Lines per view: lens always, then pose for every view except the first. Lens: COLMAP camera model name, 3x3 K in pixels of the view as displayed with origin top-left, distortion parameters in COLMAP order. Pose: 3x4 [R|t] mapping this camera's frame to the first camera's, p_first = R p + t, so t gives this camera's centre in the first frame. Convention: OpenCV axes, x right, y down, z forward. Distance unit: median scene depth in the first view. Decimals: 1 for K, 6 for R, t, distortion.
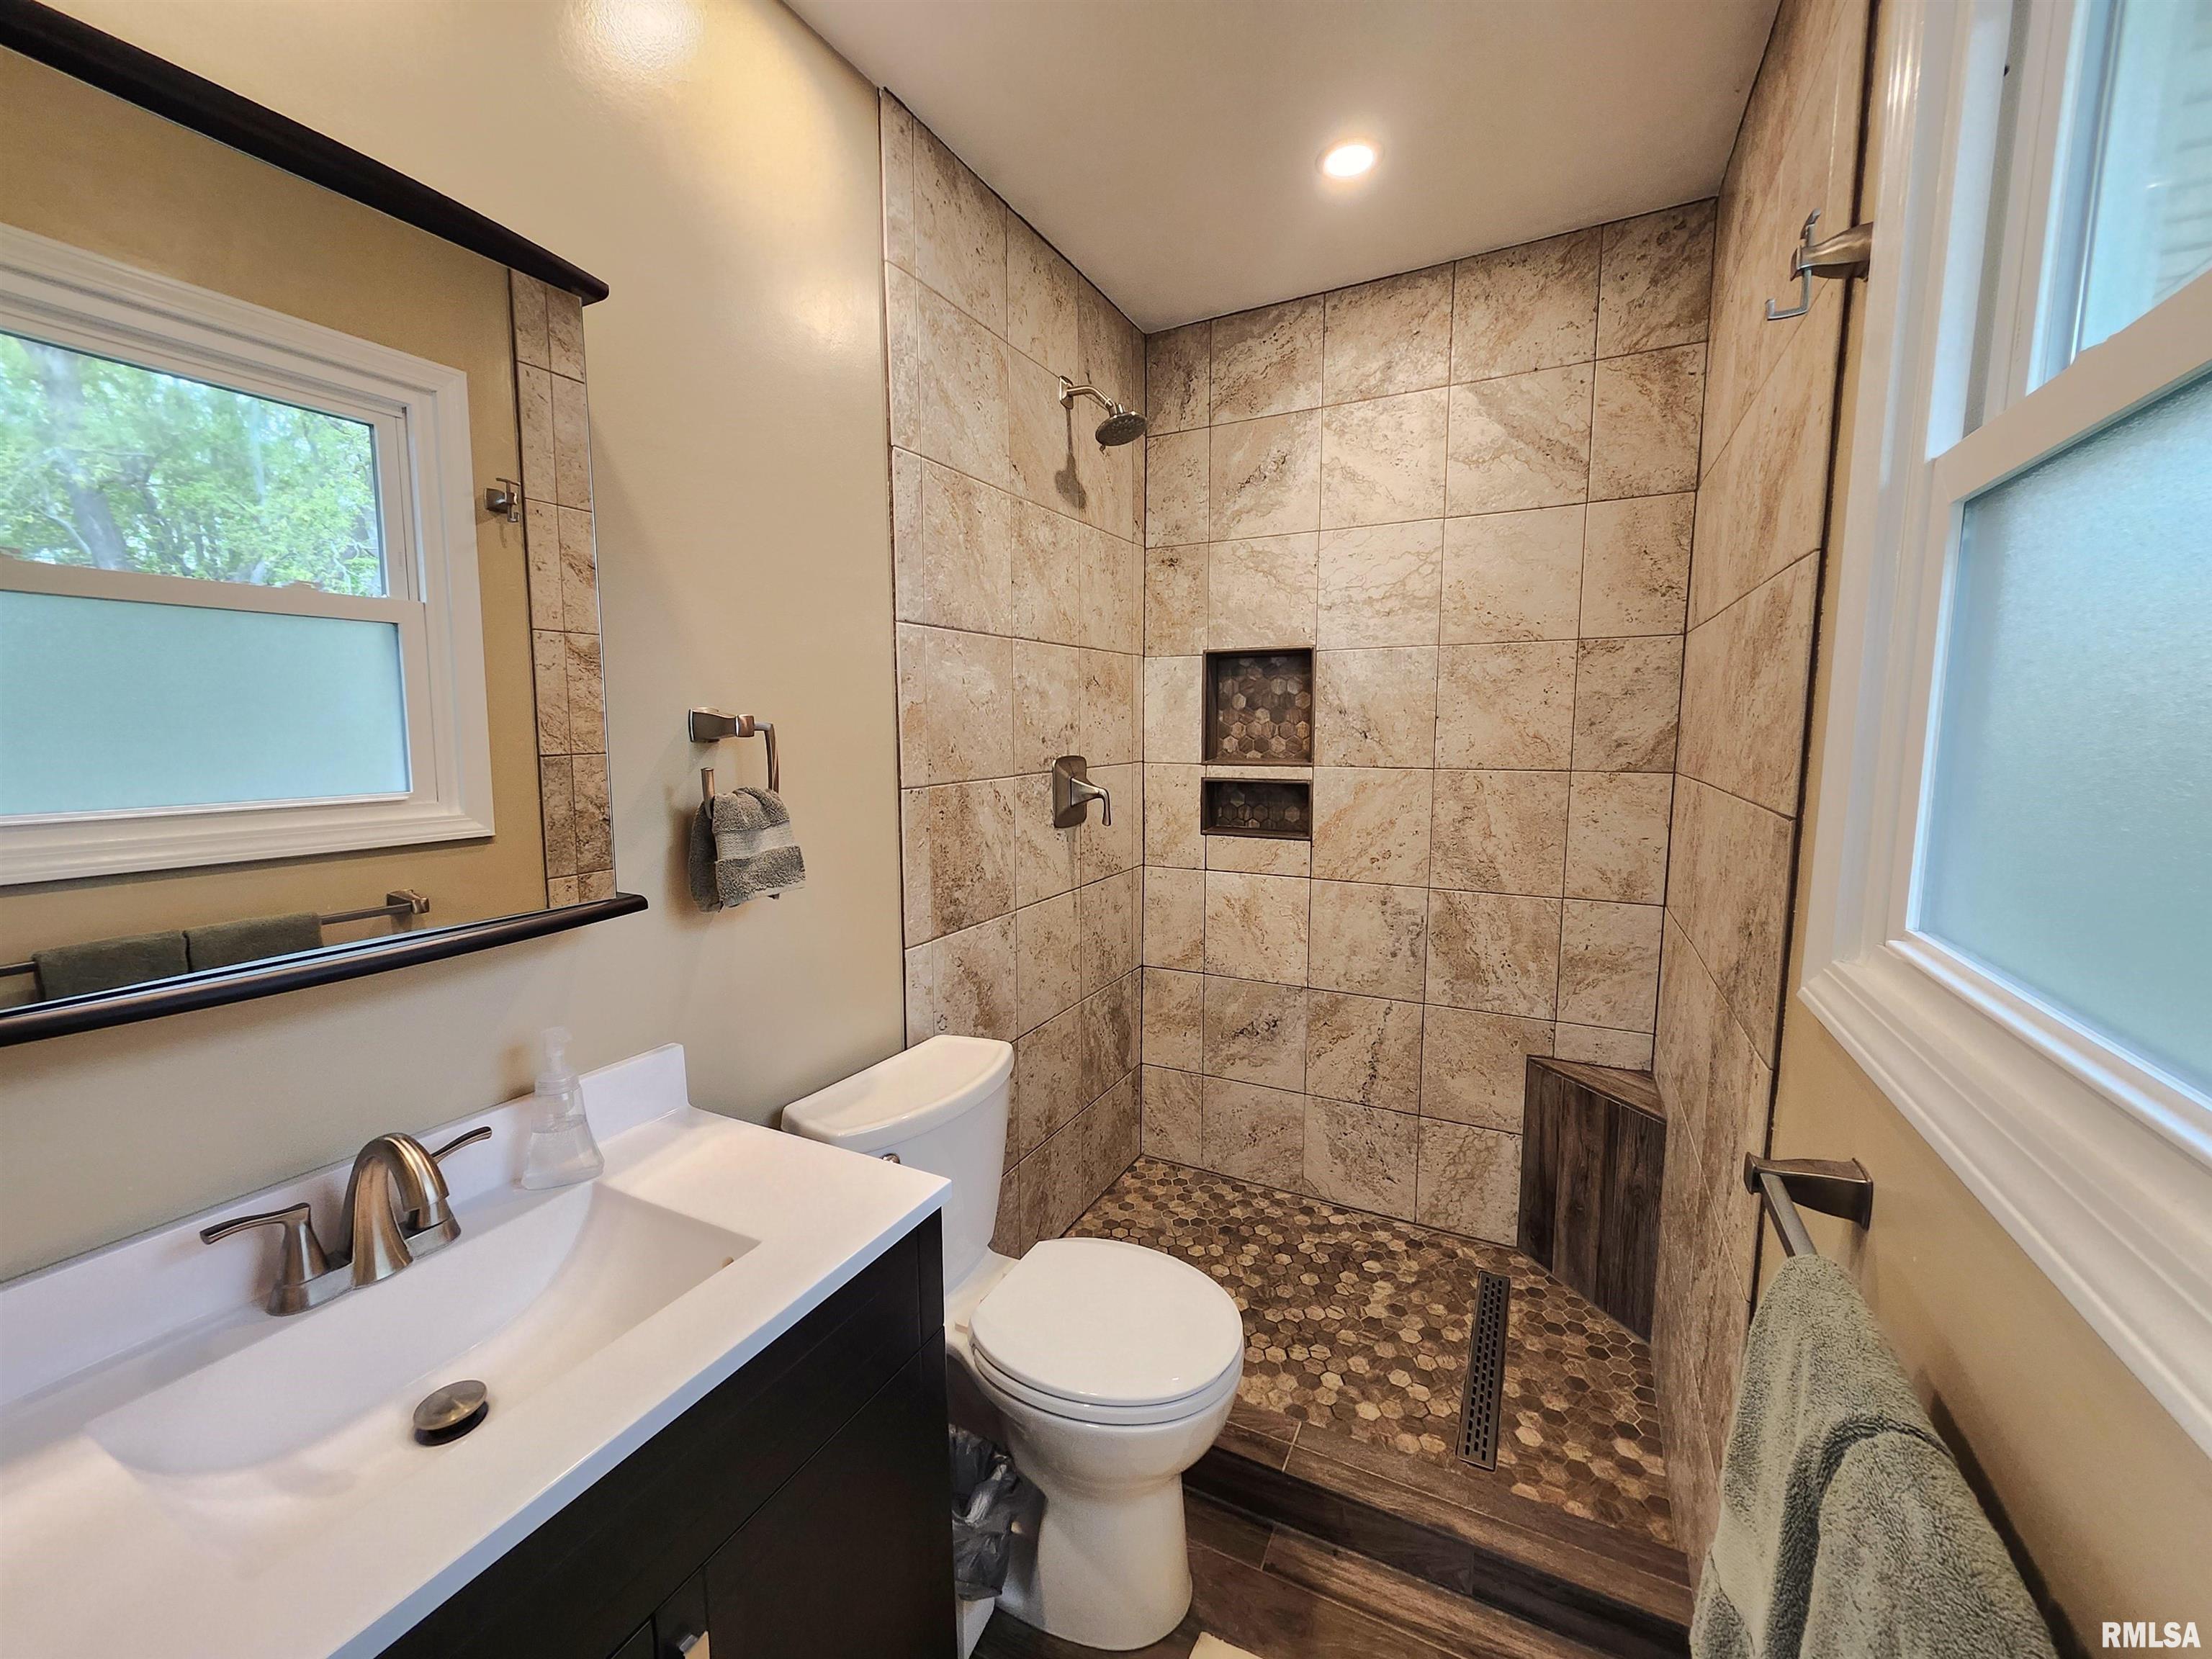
lens RADIAL K [[870.2, 0, 1113.7], [0, 870.2, 825.0], [0, 0, 1]] dist [0.000313, -0.000111]
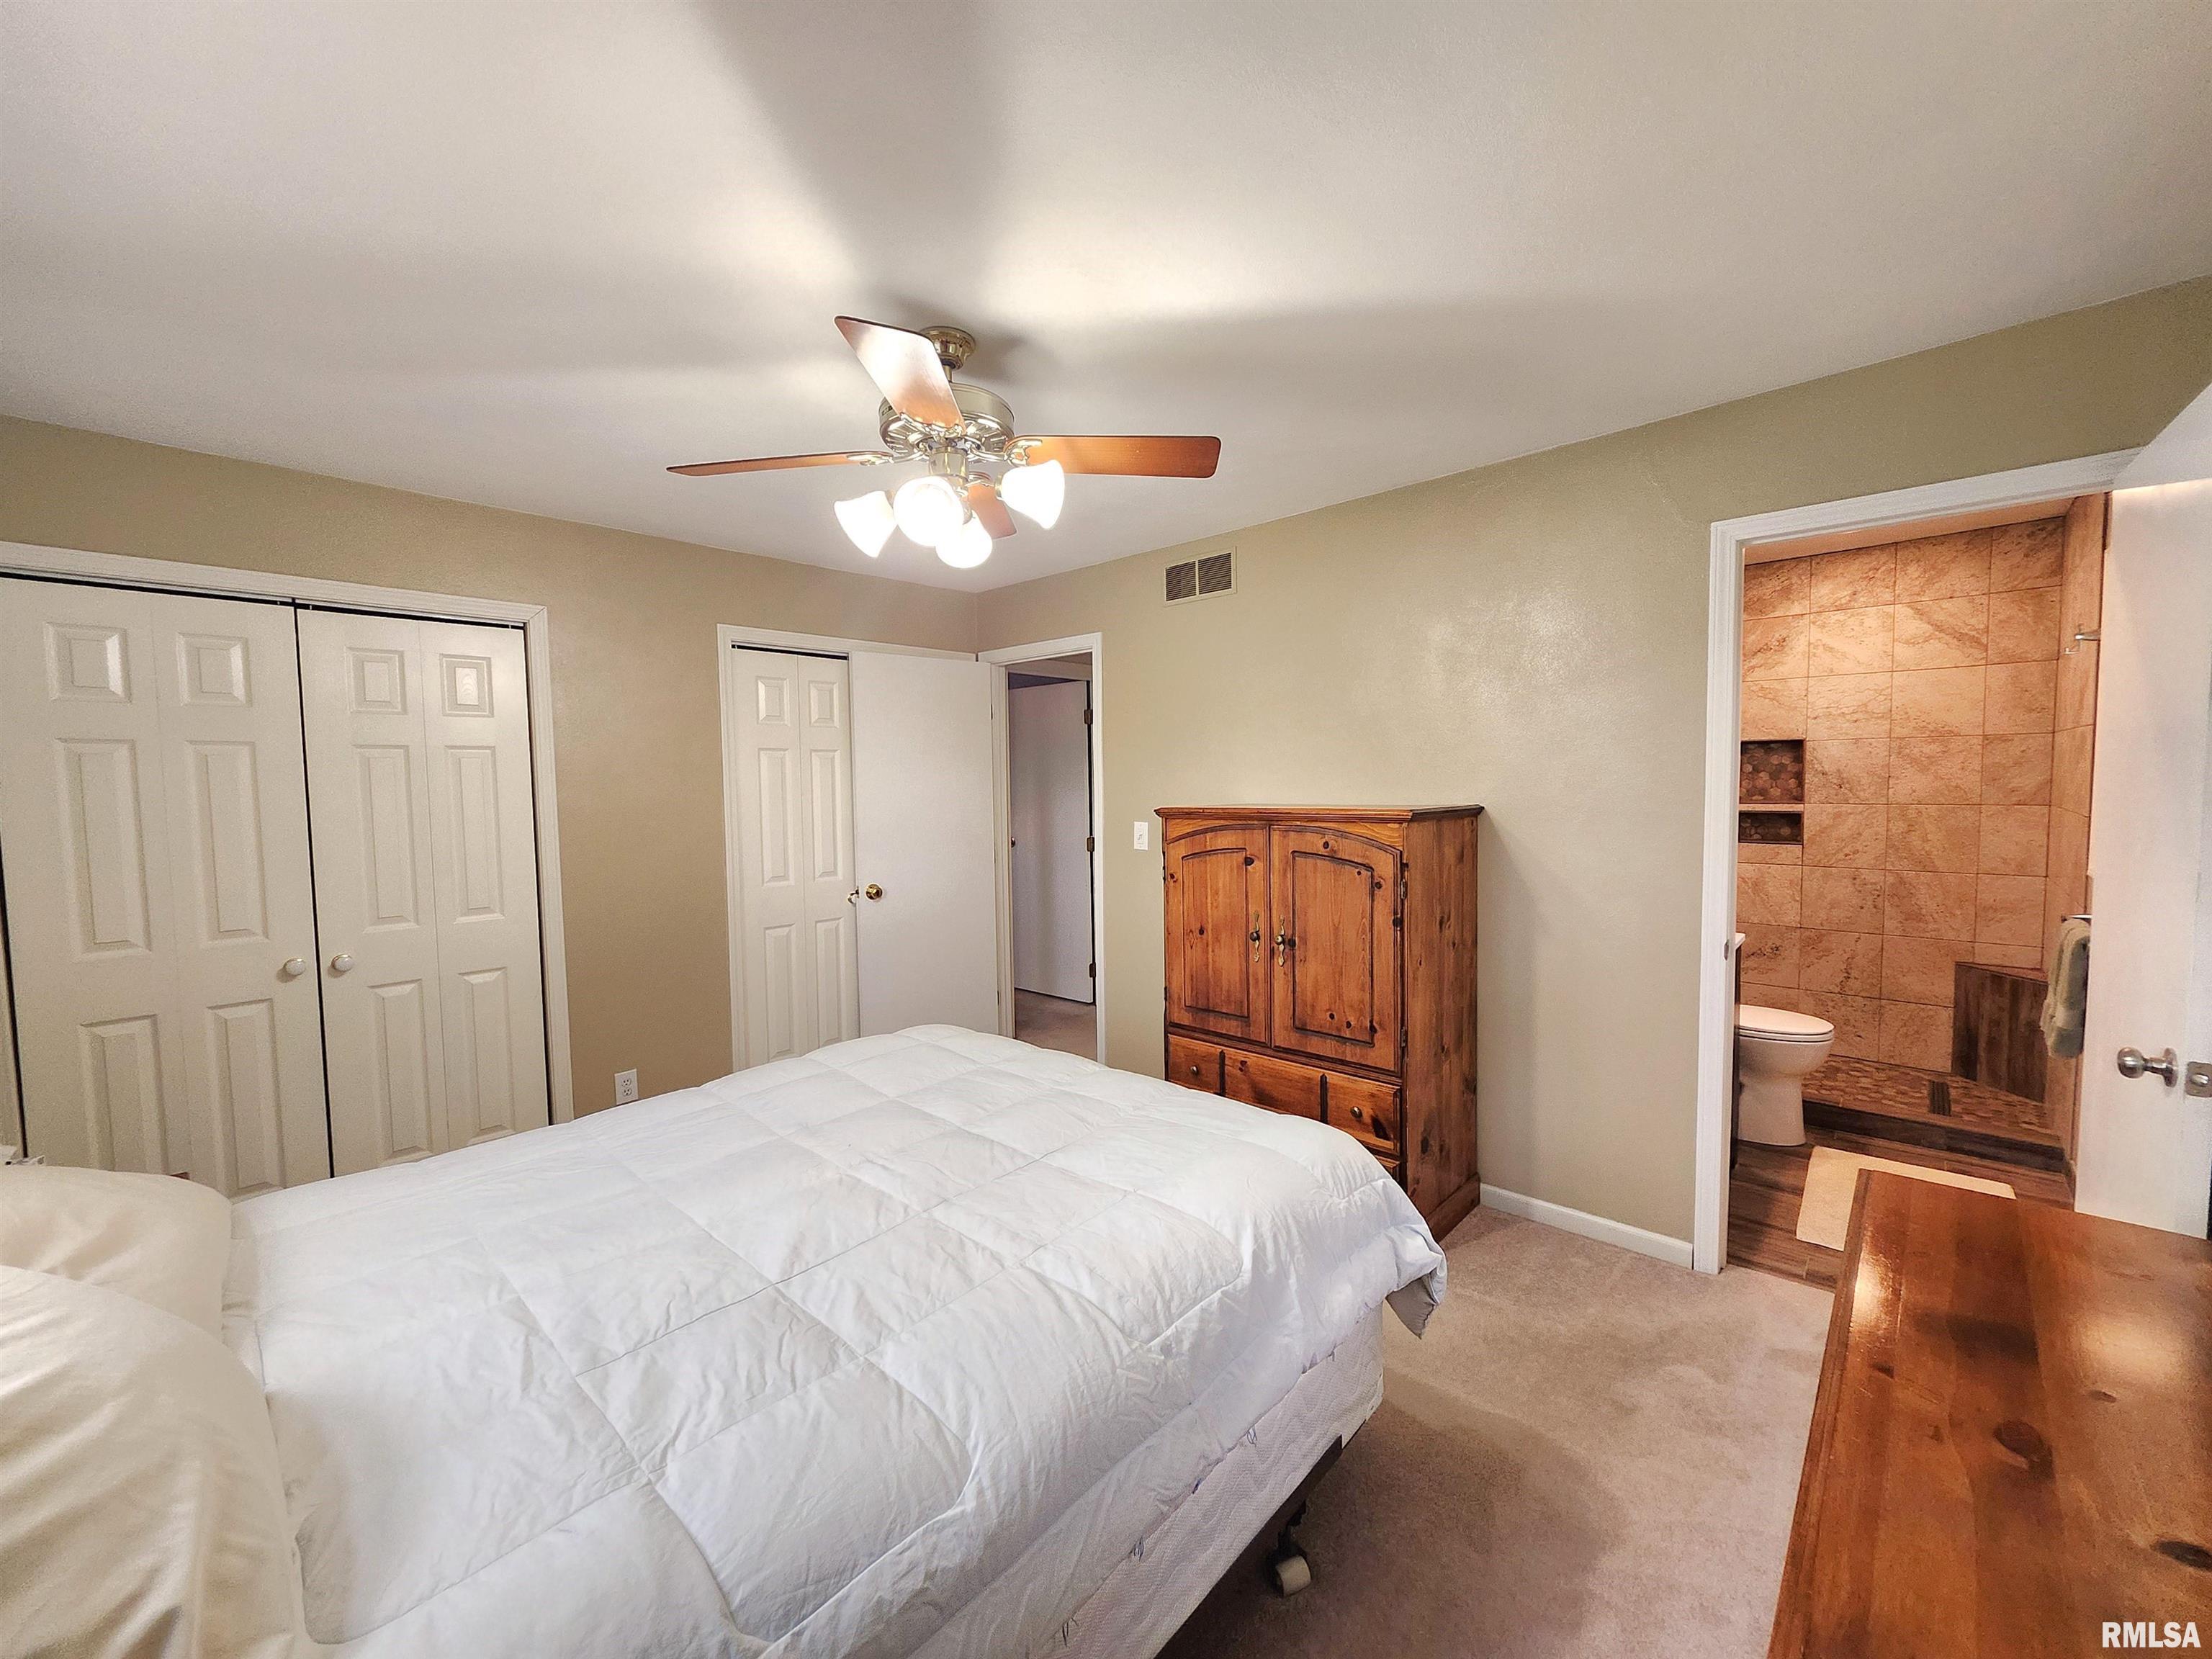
lens RADIAL K [[870.2, 0, 1111.2], [0, 870.2, 824.9], [0, 0, 1]] dist [0.000313, -0.000111]
pose [[0.959342, 0.003857, -0.282221, -0.707294], [-0.019938, 0.998335, -0.054129, 0.114171], [0.281542, 0.057556, 0.957821, -1.257697]]
